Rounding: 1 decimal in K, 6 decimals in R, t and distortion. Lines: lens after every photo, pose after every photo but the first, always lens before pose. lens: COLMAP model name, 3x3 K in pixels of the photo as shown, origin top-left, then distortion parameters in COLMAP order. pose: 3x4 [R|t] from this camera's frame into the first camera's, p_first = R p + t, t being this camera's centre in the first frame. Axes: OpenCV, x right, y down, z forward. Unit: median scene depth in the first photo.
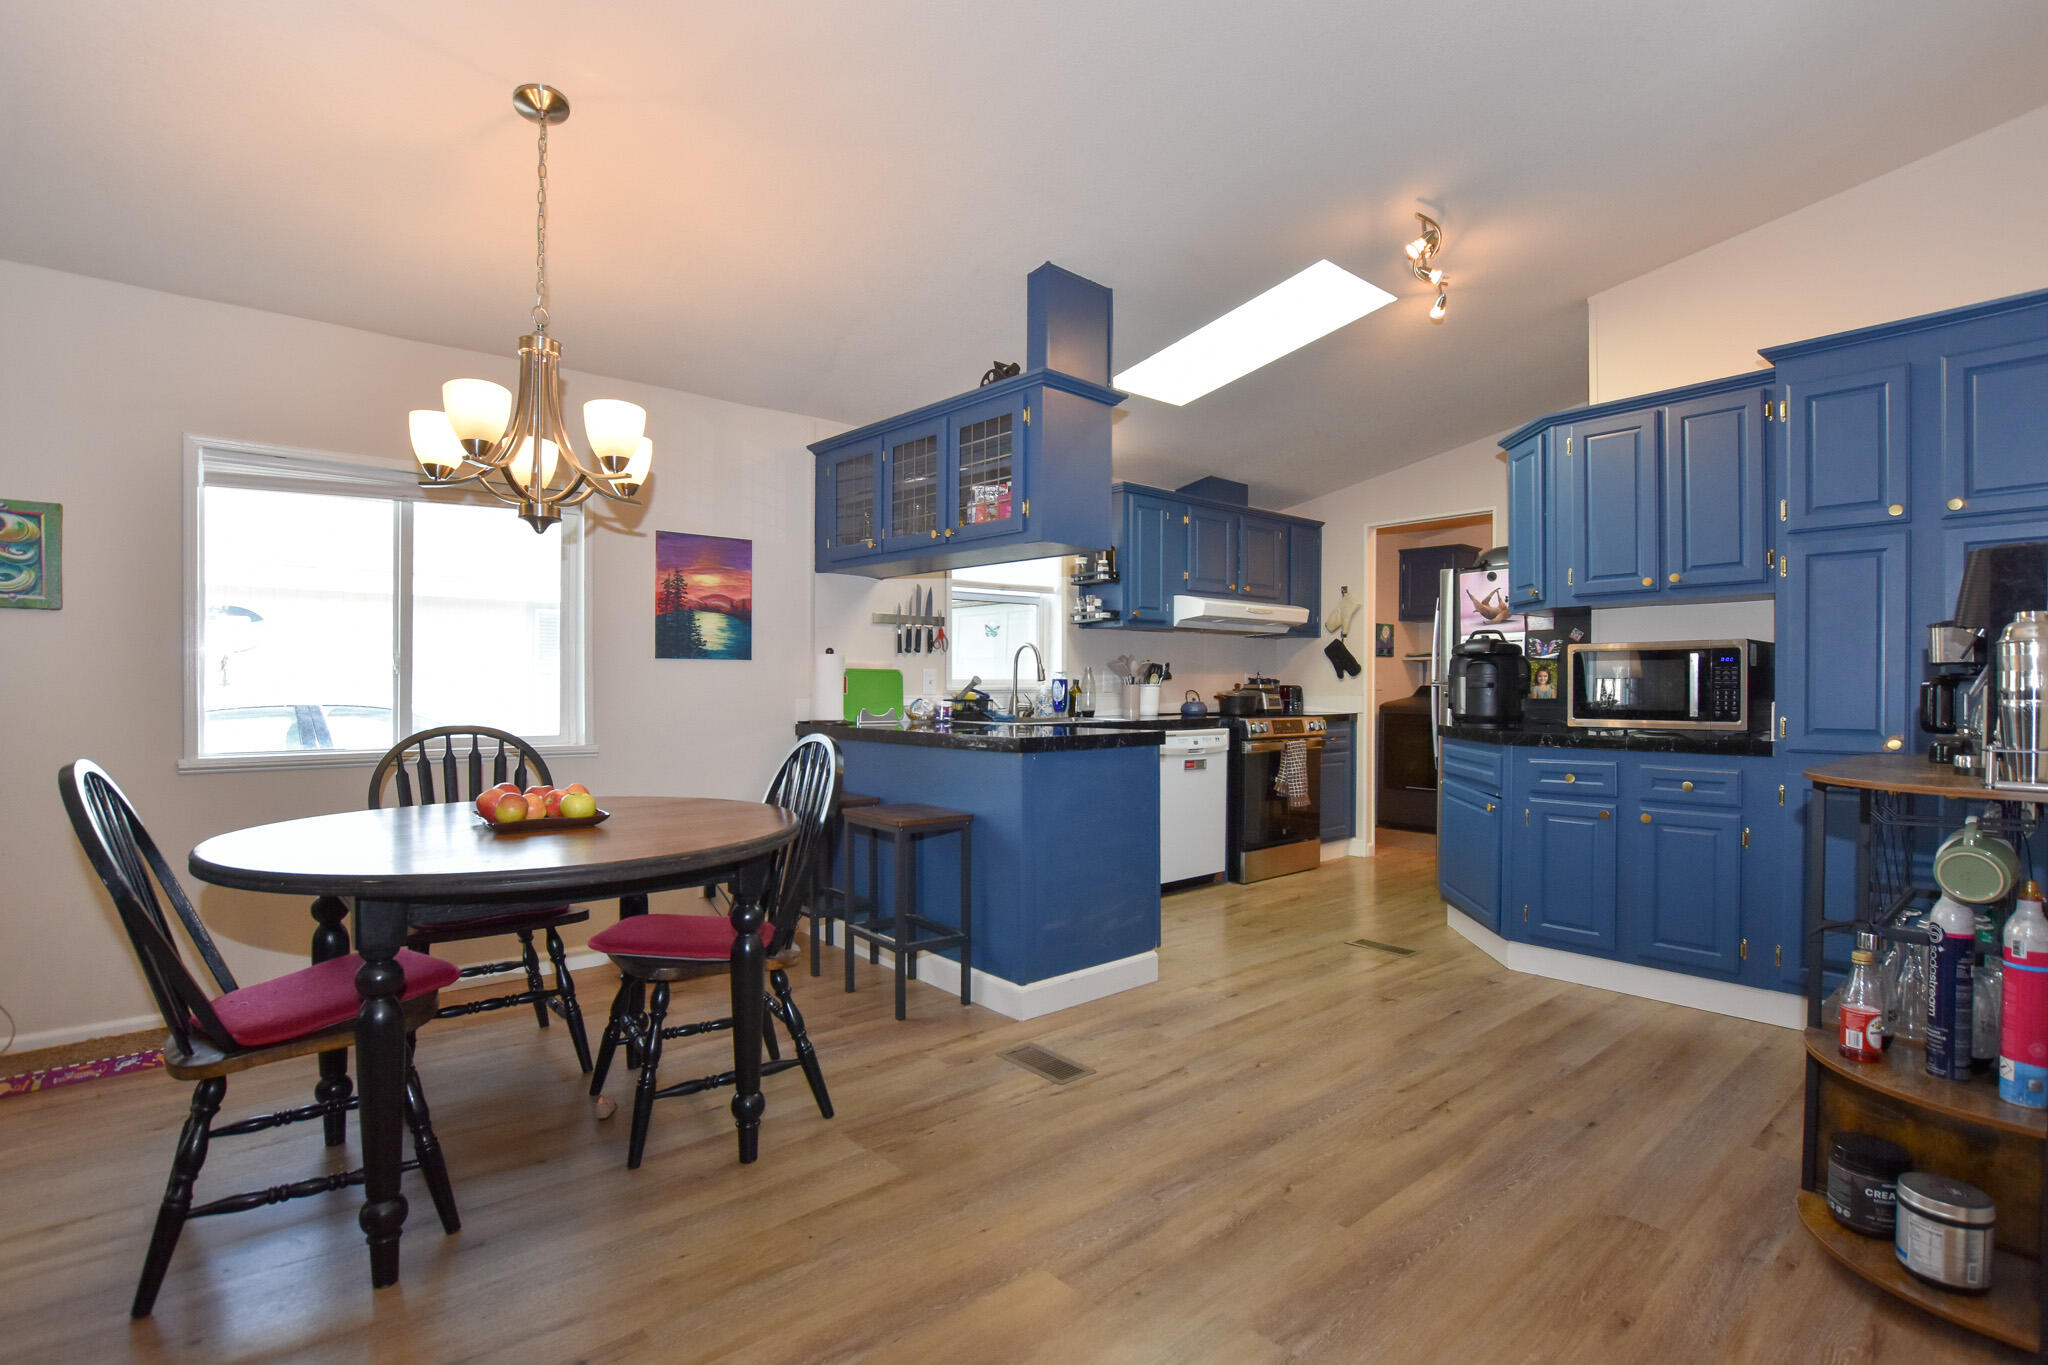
lens RADIAL K [[1005.2, 0, 1024.0], [0, 1005.2, 682.5], [0, 0, 1]] dist [-0.052717, 0.012829]
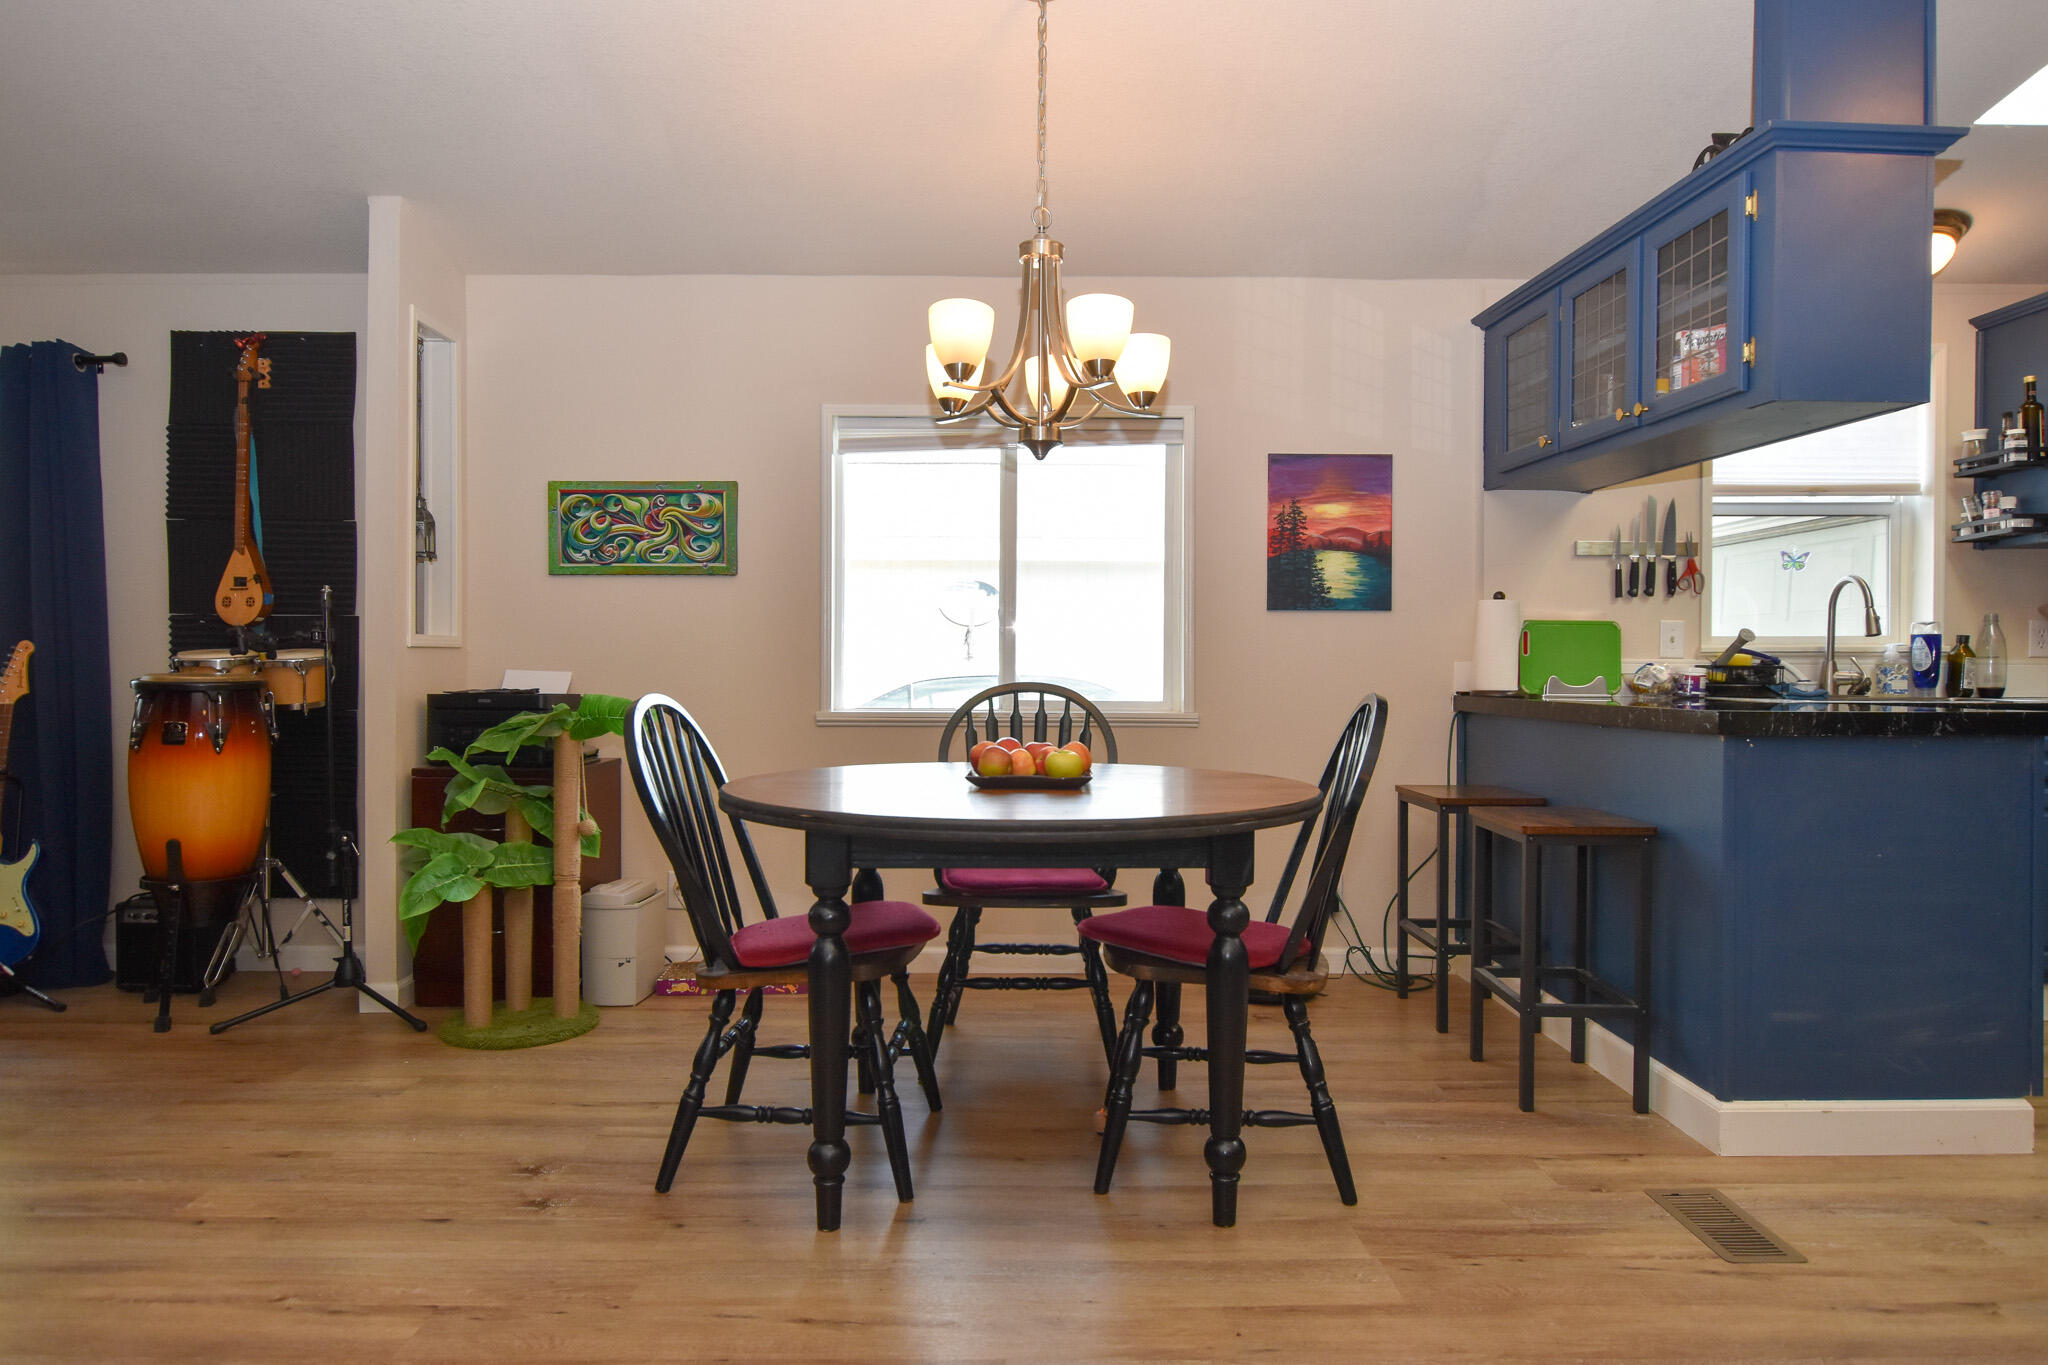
lens RADIAL K [[1265.0, 0, 1024.0], [0, 1265.0, 682.5], [0, 0, 1]] dist [-0.016849, 0.001678]
pose [[0.744248, 0.007651, -0.667860, 0.189854], [-0.003021, 0.999963, 0.008090, 0.029519], [0.667897, -0.004003, 0.744243, 0.101398]]
